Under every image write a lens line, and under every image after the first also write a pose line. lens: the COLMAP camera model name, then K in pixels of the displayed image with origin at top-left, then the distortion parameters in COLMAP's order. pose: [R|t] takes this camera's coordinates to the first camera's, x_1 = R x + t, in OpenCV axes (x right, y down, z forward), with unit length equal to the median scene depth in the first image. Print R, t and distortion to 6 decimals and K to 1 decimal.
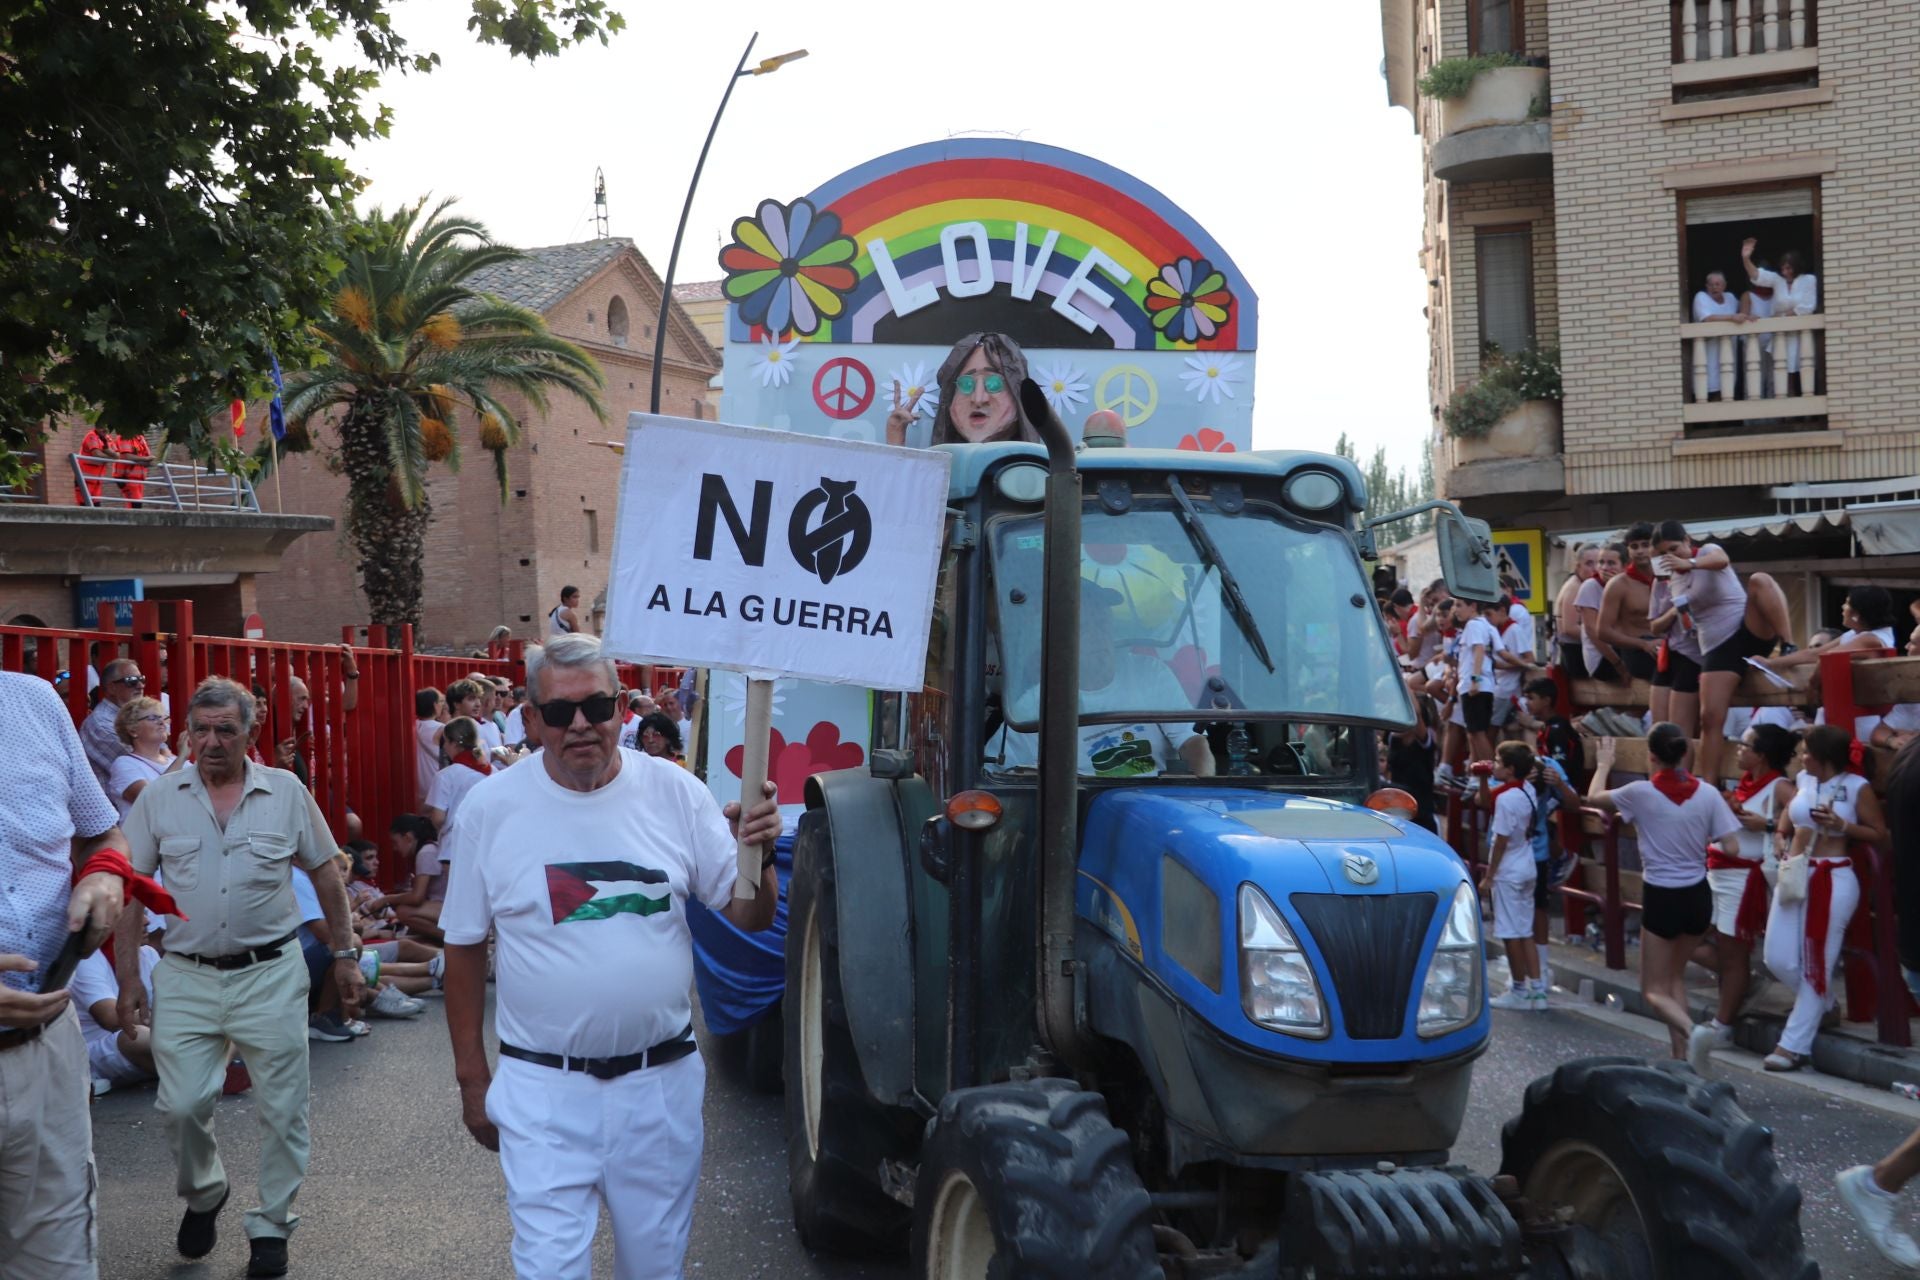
lens RADIAL K [[2362.4, 0, 960.0], [0, 2362.4, 640.0], [0, 0, 1]] dist [-0.005197, 0.367183]
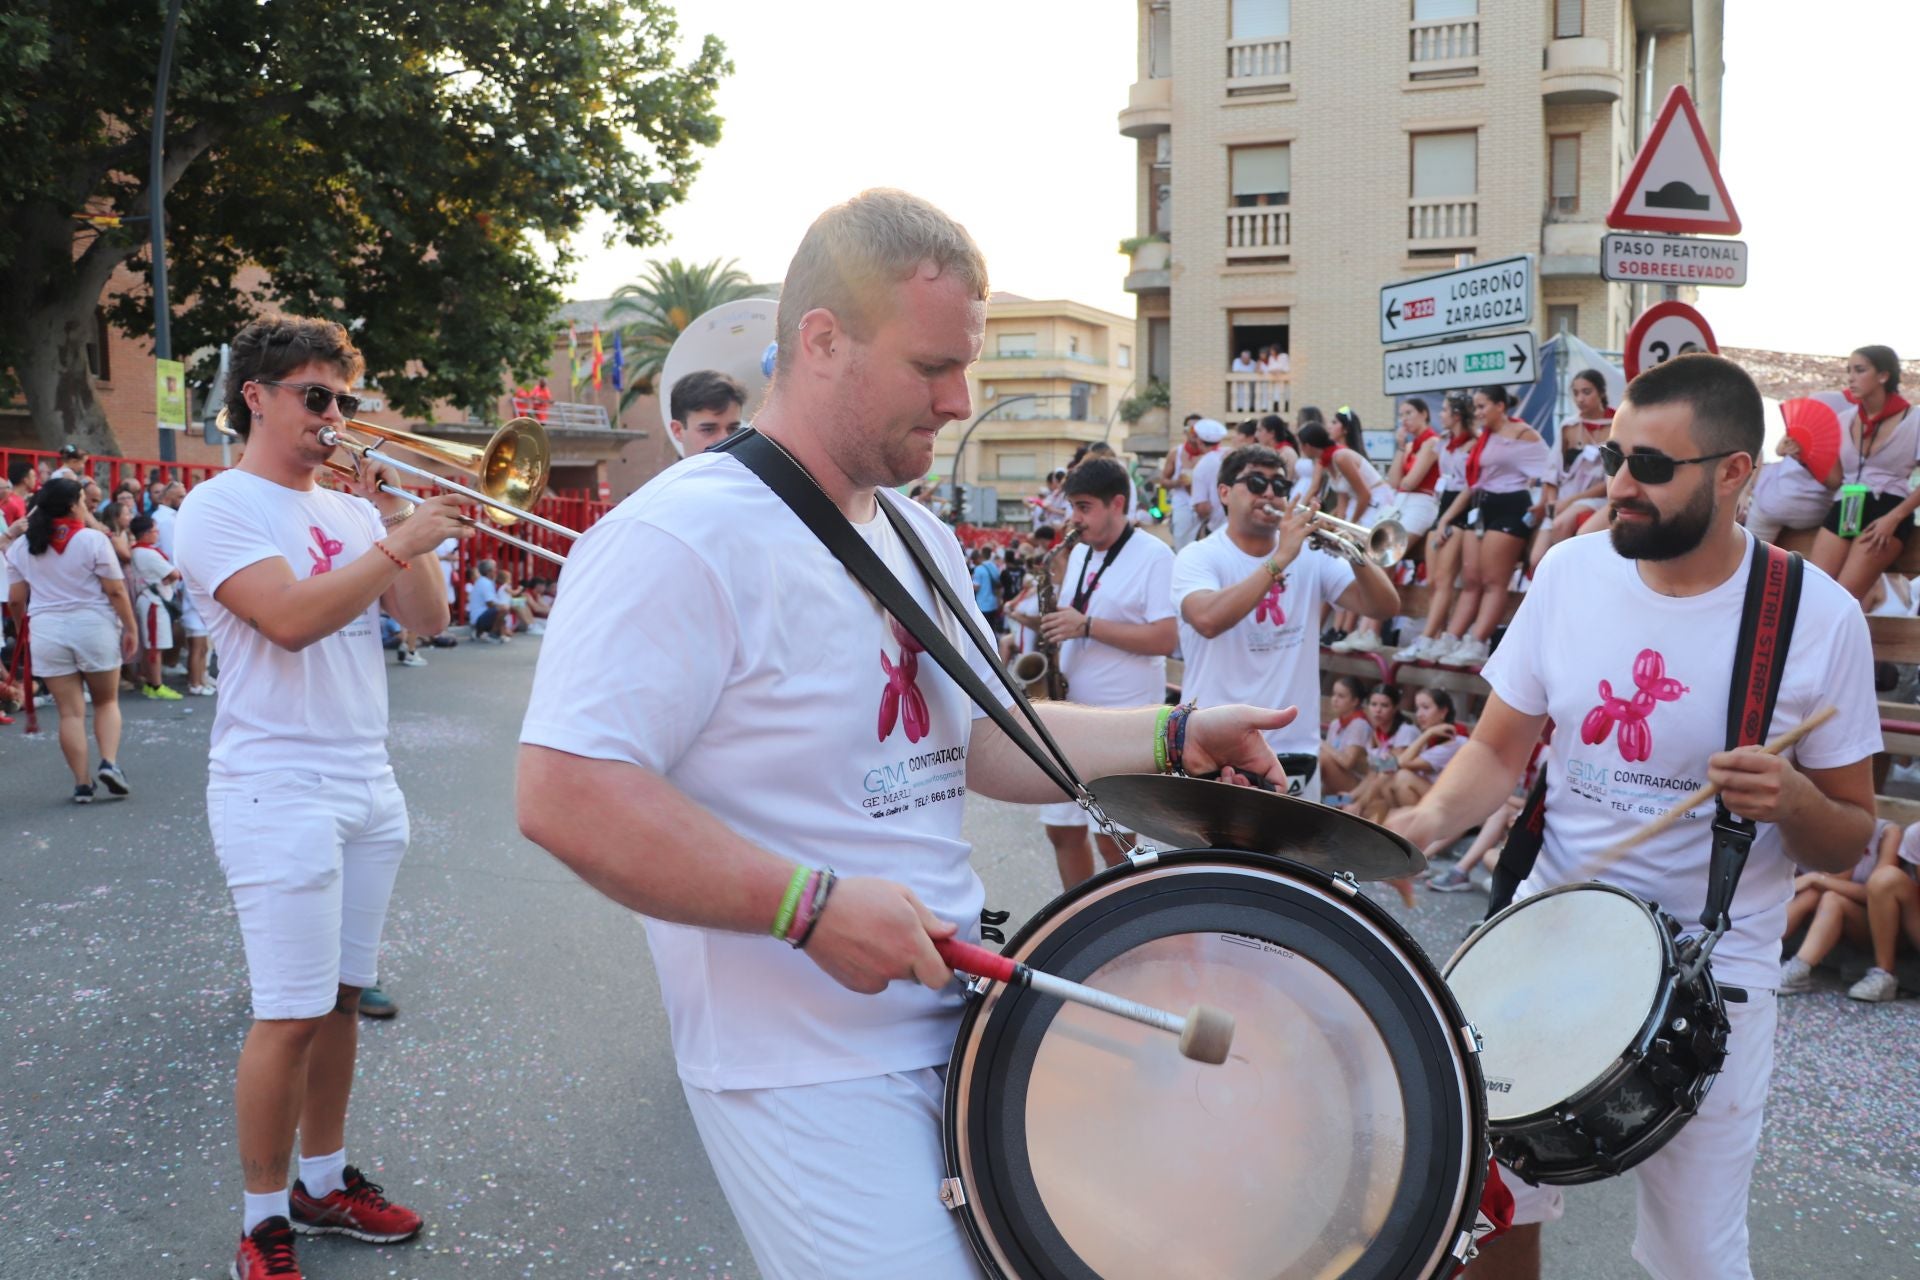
lens RADIAL K [[1550.5, 0, 980.4], [0, 1550.5, 646.3], [0, 0, 1]] dist [-0.195188, 0.164307]
pose [[0.991720, 0.061868, -0.112535, 0.257323], [-0.052092, 0.994773, 0.087828, -0.004588], [0.117381, -0.081238, 0.989759, -0.351122]]
